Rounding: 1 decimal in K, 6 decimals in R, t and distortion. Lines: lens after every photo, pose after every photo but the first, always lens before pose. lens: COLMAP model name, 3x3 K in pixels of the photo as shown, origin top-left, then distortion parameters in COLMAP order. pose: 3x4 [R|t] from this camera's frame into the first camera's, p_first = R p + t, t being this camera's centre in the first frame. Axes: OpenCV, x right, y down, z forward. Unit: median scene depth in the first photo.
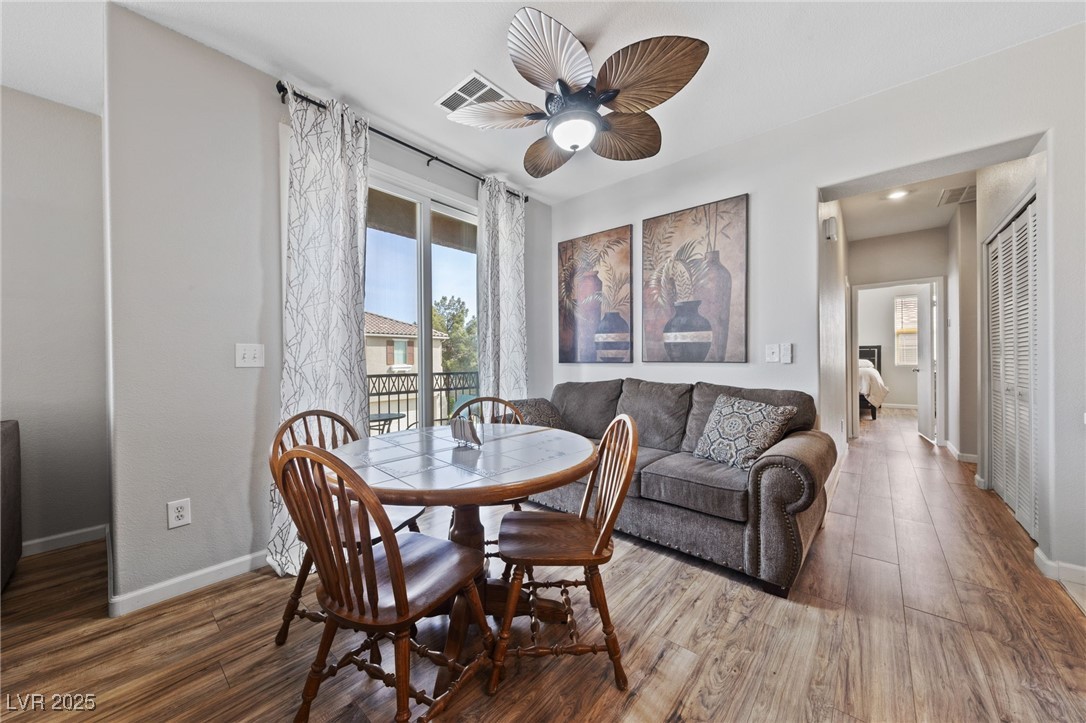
lens RADIAL K [[391.4, 0, 543.0], [0, 391.4, 361.5], [0, 0, 1]] dist [0.000192, 0.000012]
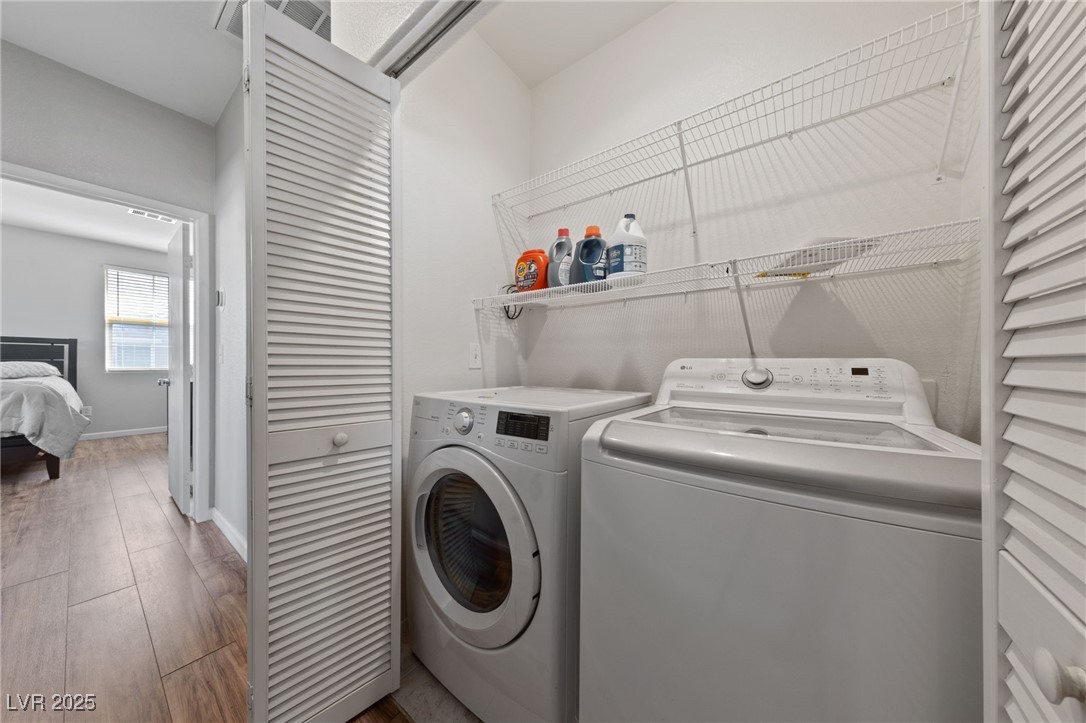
lens RADIAL K [[338.9, 0, 543.0], [0, 338.9, 361.5], [0, 0, 1]] dist [0.000698, 0.000060]
pose [[-0.069665, 0.007259, 0.997544, 0.351884], [0.001812, 0.999973, -0.007150, -0.002682], [-0.997569, 0.001309, -0.069676, 0.385808]]
